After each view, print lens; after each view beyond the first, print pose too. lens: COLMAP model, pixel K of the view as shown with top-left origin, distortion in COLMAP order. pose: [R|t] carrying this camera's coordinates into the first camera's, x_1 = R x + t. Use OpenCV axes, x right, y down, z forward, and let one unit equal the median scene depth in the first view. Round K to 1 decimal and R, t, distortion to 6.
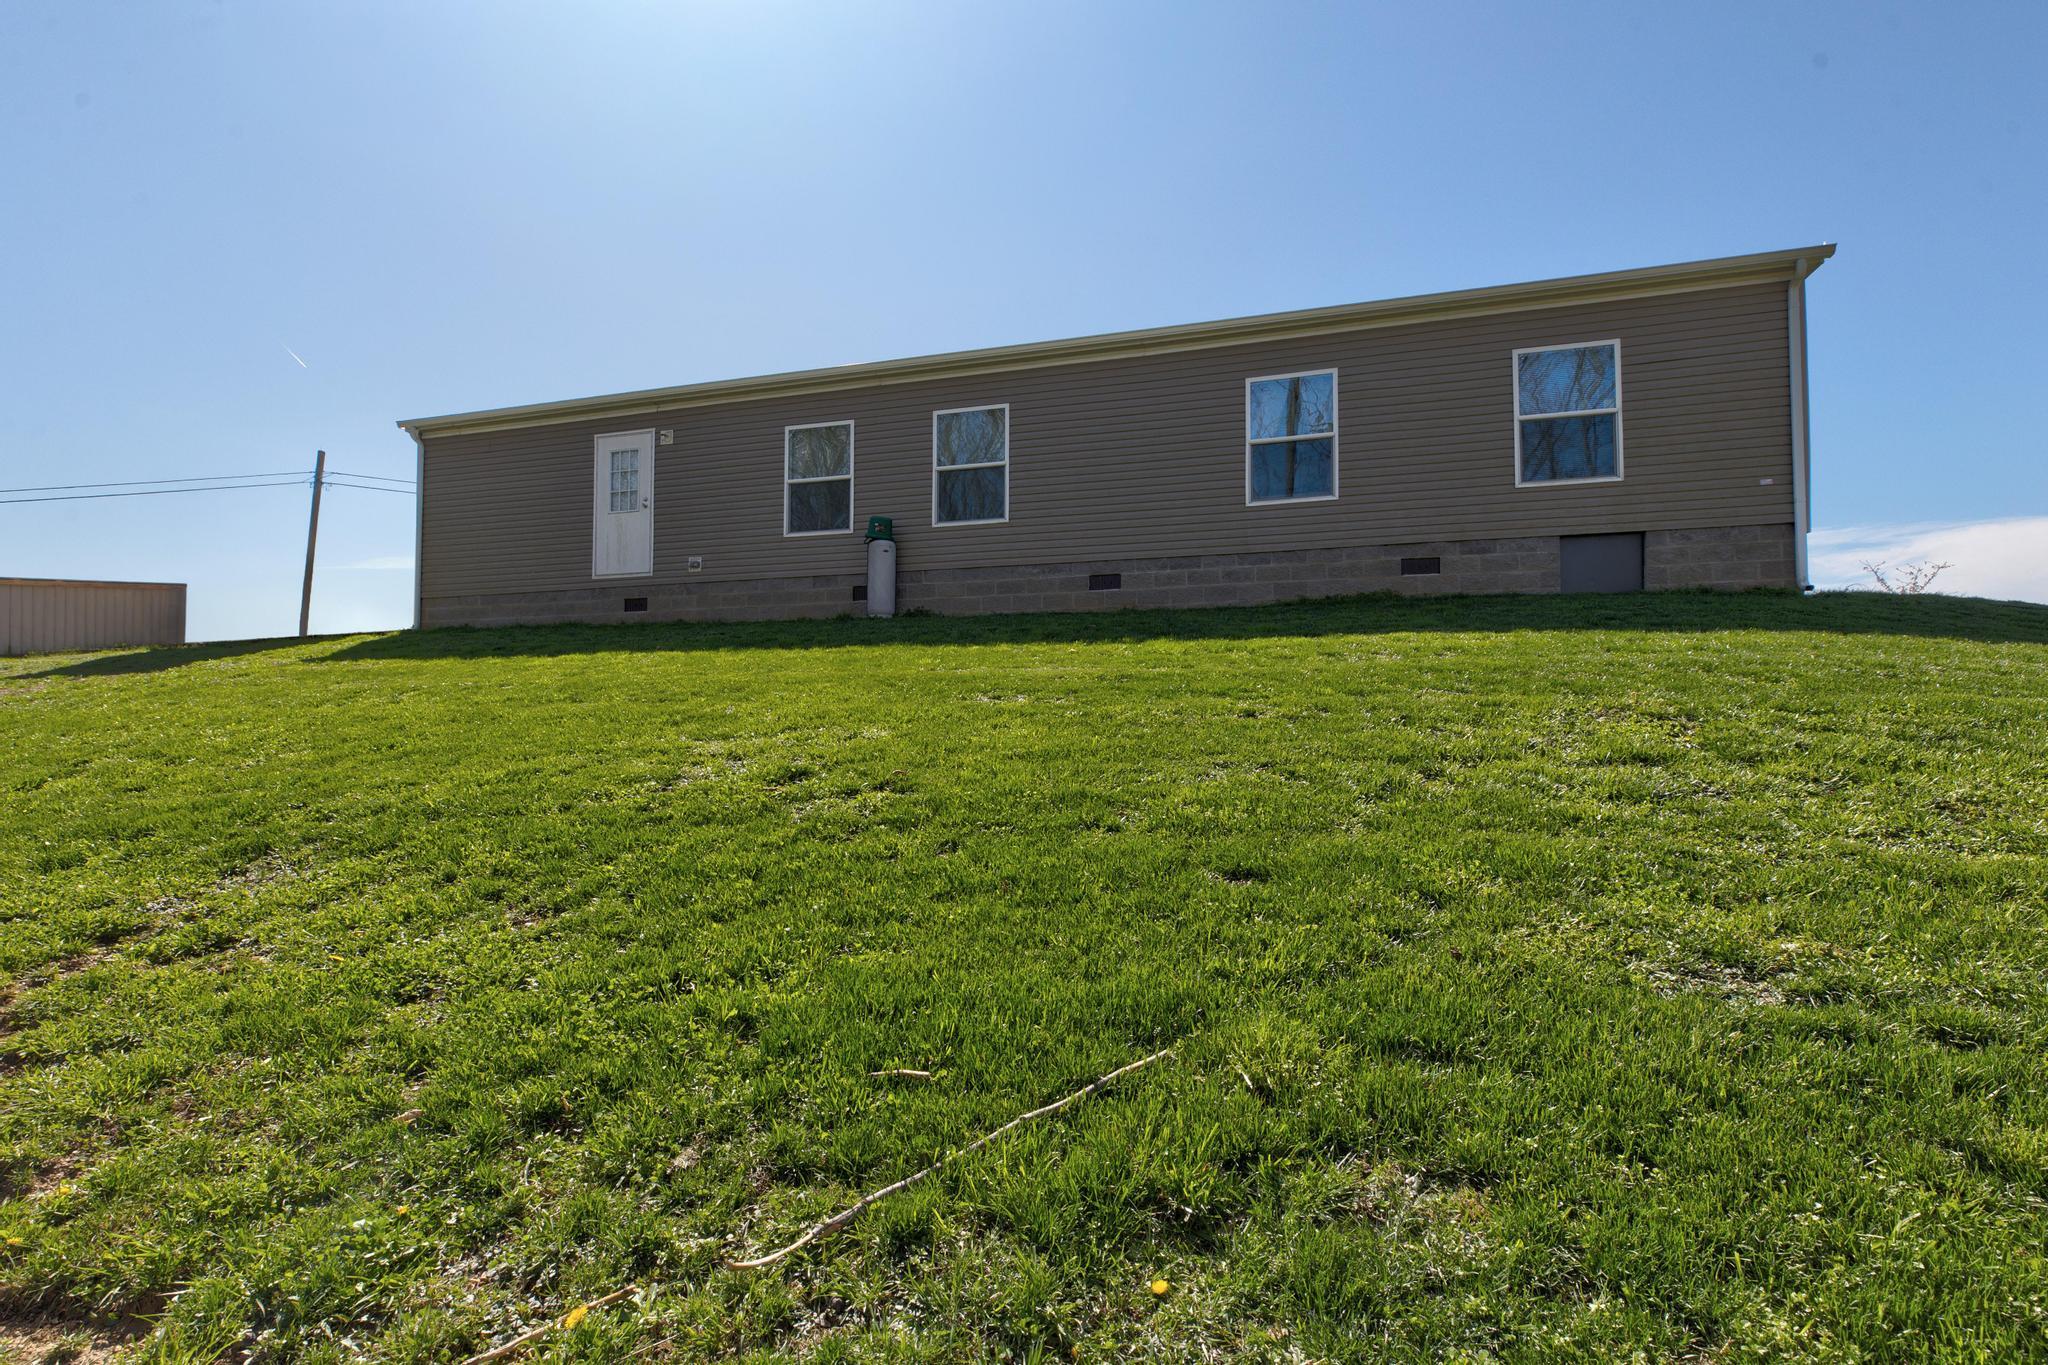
lens RADIAL K [[1009.0, 0, 1024.0], [0, 1009.0, 682.5], [0, 0, 1]] dist [-0.001693, -0.000257]
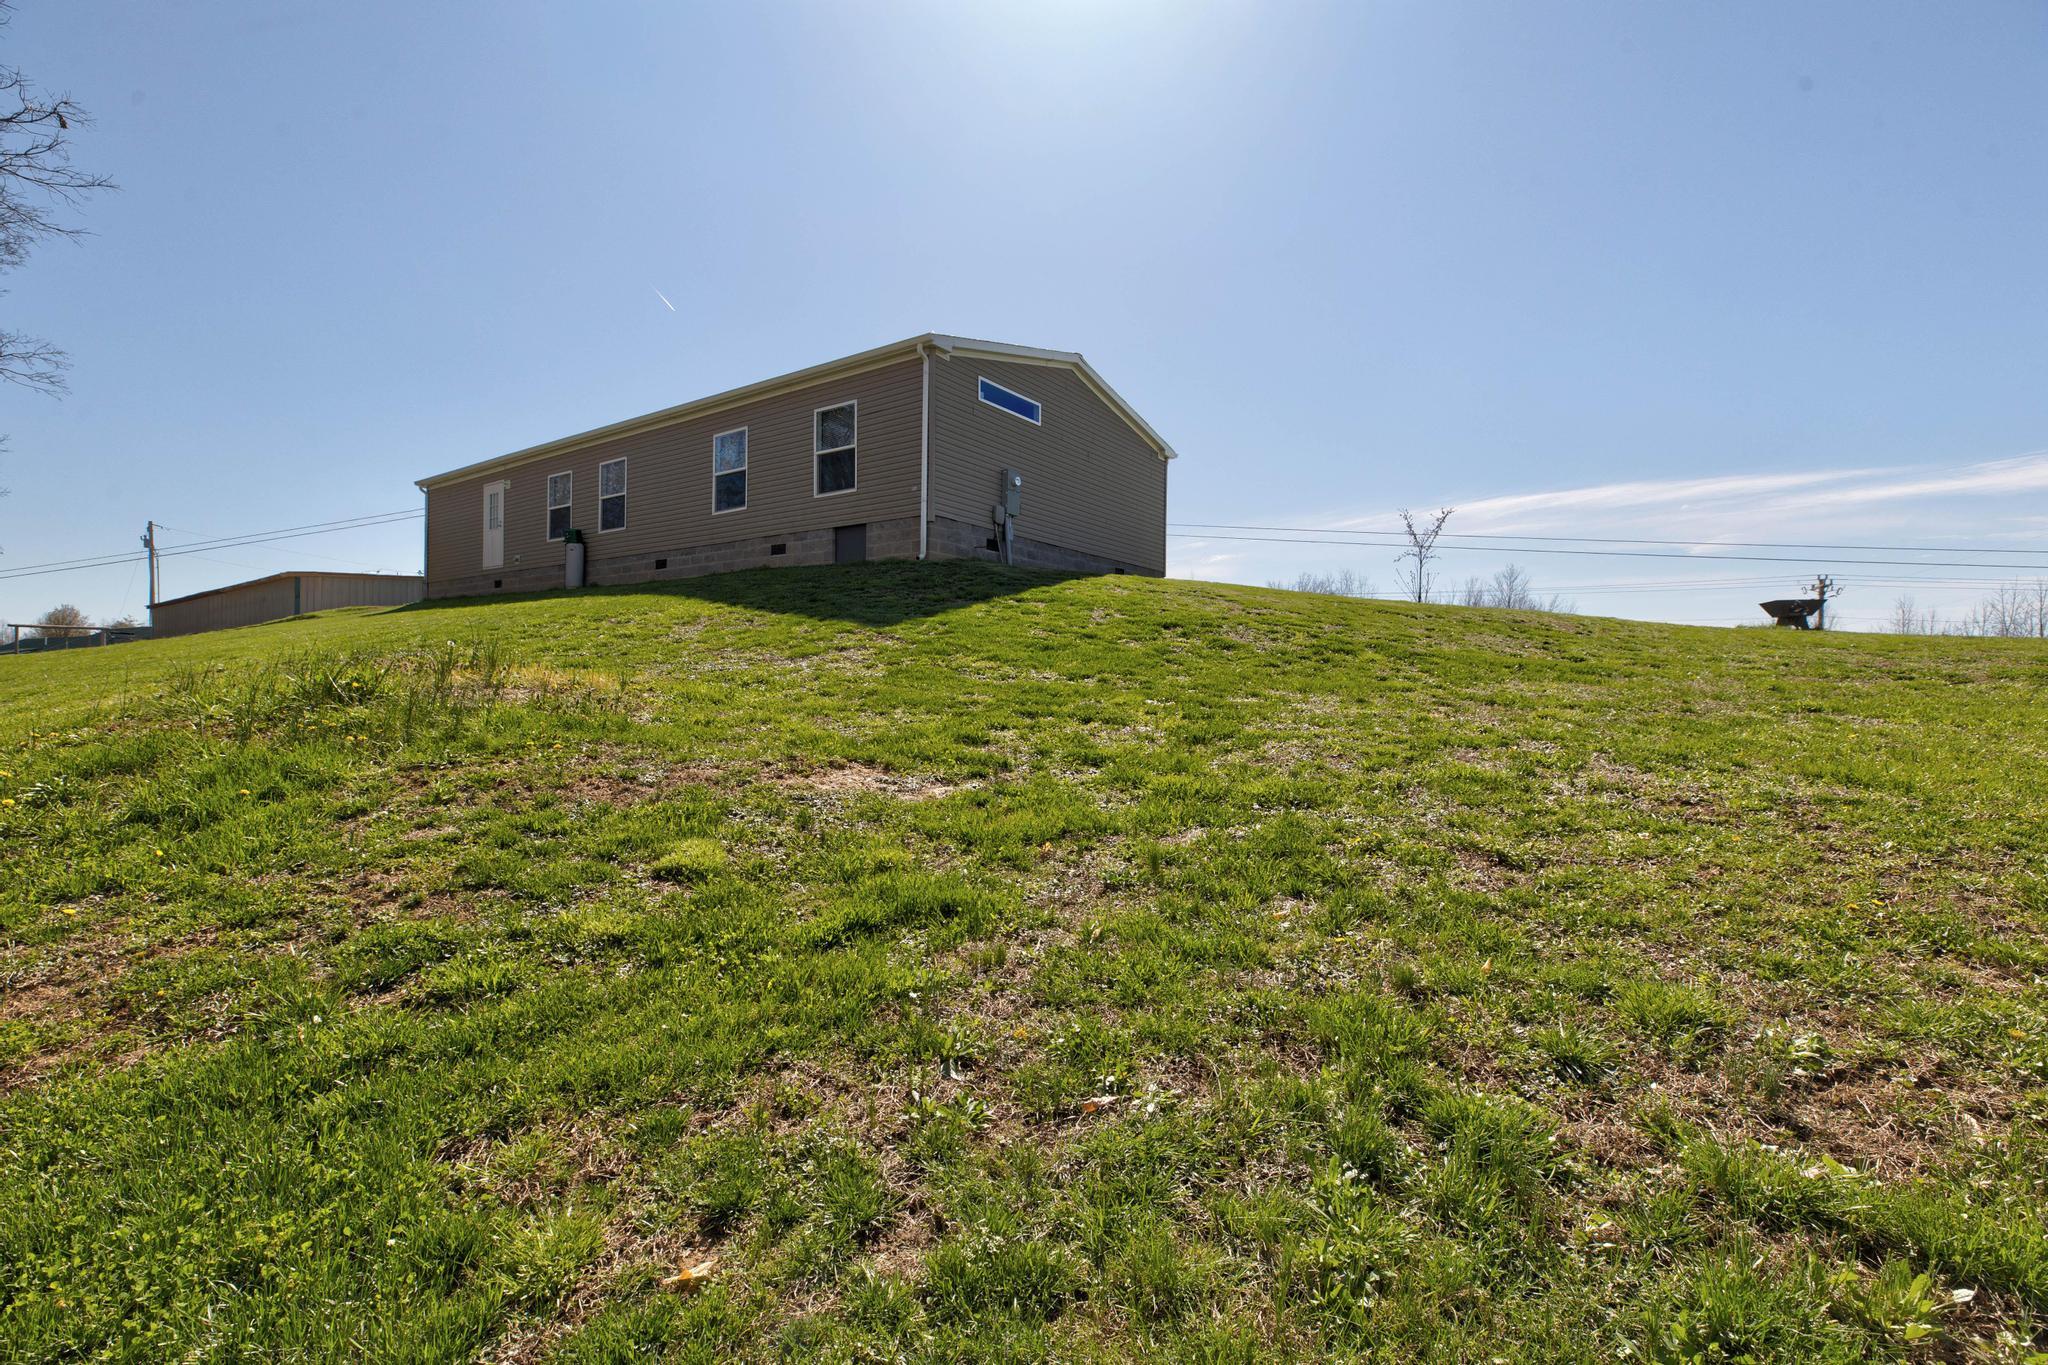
lens RADIAL K [[1009.0, 0, 1024.0], [0, 1009.0, 682.5], [0, 0, 1]] dist [-0.001693, -0.000257]
pose [[0.934969, -0.007993, -0.354641, 1.181895], [0.042684, 0.995017, 0.090105, -0.027814], [0.352153, -0.099383, 0.930651, -0.354383]]
